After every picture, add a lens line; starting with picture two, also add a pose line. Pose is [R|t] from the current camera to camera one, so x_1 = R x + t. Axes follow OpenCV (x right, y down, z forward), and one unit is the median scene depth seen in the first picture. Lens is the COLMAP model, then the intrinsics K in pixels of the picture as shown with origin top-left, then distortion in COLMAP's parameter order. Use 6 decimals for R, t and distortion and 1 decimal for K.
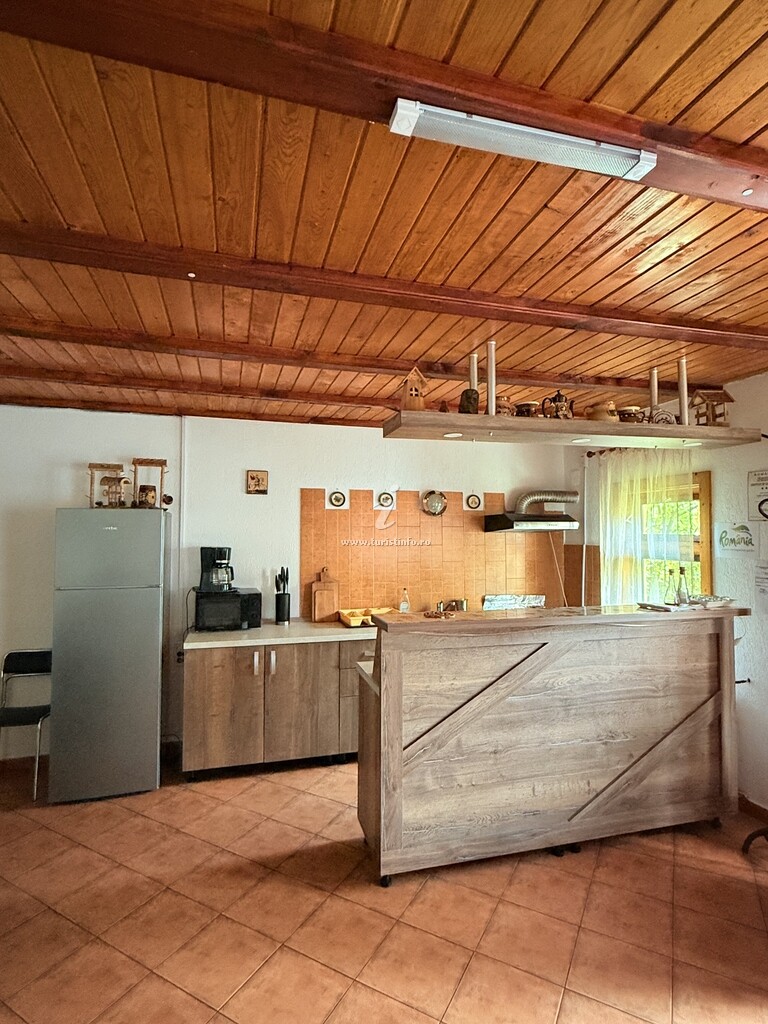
lens RADIAL K [[537.0, 0, 383.7], [0, 537.0, 513.4], [0, 0, 1]] dist [0.000339, -0.000109]
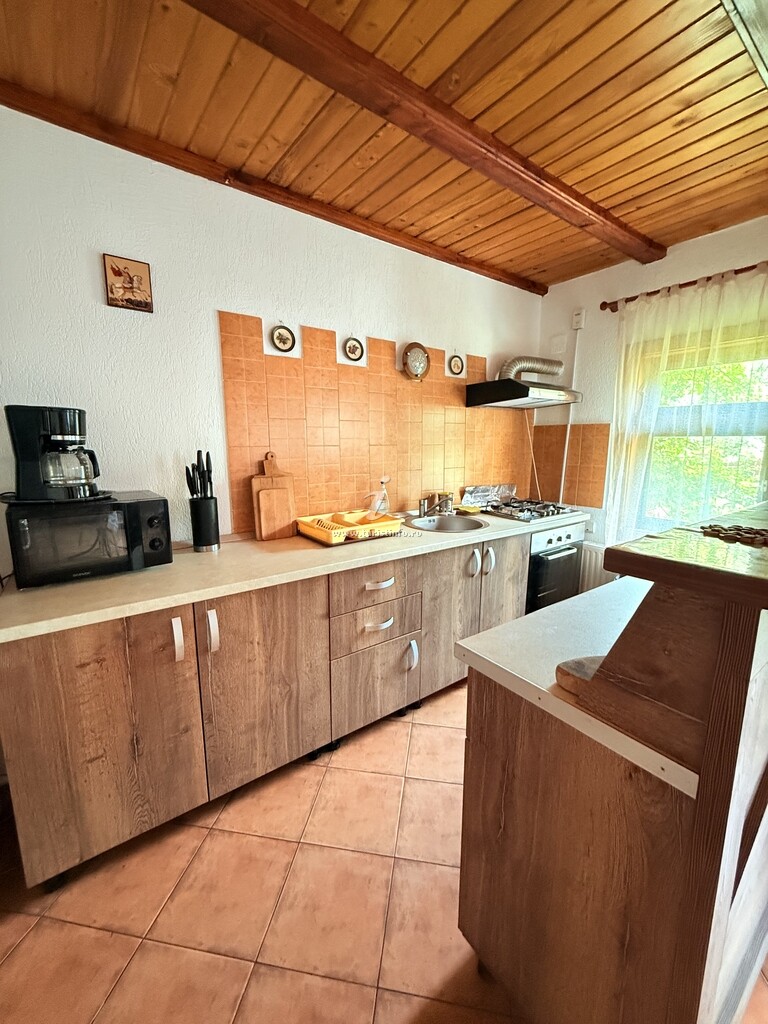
lens RADIAL K [[407.9, 0, 385.8], [0, 407.9, 509.8], [0, 0, 1]] dist [0.000081, 0.000563]
pose [[0.935102, -0.059495, 0.349348, -0.156228], [-0.014414, 0.978605, 0.205241, 0.069012], [-0.354084, -0.196957, 0.914239, 0.522777]]
